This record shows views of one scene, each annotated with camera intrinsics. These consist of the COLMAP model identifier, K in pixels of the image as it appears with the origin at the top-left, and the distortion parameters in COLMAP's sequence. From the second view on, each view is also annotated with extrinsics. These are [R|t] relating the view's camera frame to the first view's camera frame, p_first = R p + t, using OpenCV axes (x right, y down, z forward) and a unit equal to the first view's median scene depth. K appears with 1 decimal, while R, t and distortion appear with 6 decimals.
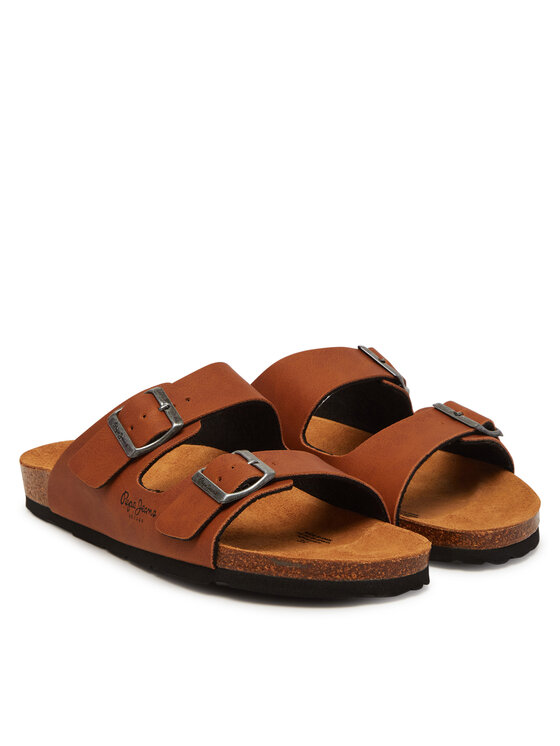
lens RADIAL K [[2344.4, 0, 279.7], [0, 2344.4, 372.9], [0, 0, 1]] dist [-0.004897, 0.000000]
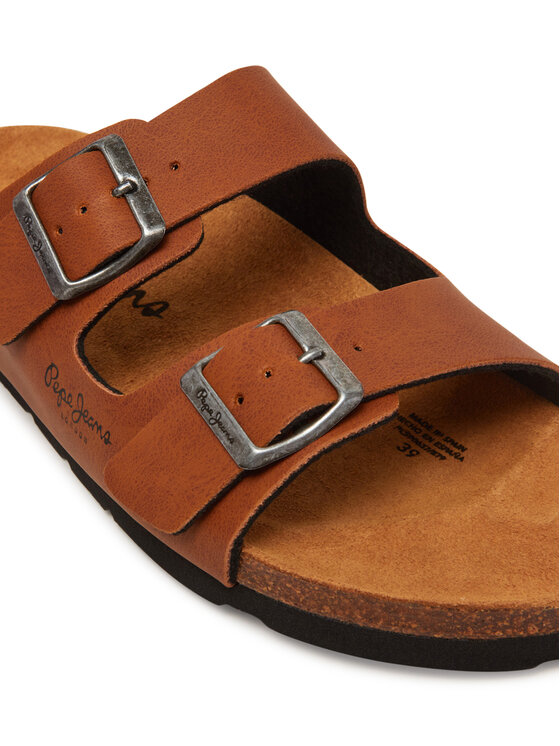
lens RADIAL K [[1525.6, 0, 281.7], [0, 1525.6, 373.2], [0, 0, 1]] dist [-0.017848, 0.000000]
pose [[0.999891, -0.000158, -0.014735, -0.013114], [0.006181, 0.912245, 0.409599, -0.080881], [0.013377, -0.409645, 0.912147, 0.724330]]
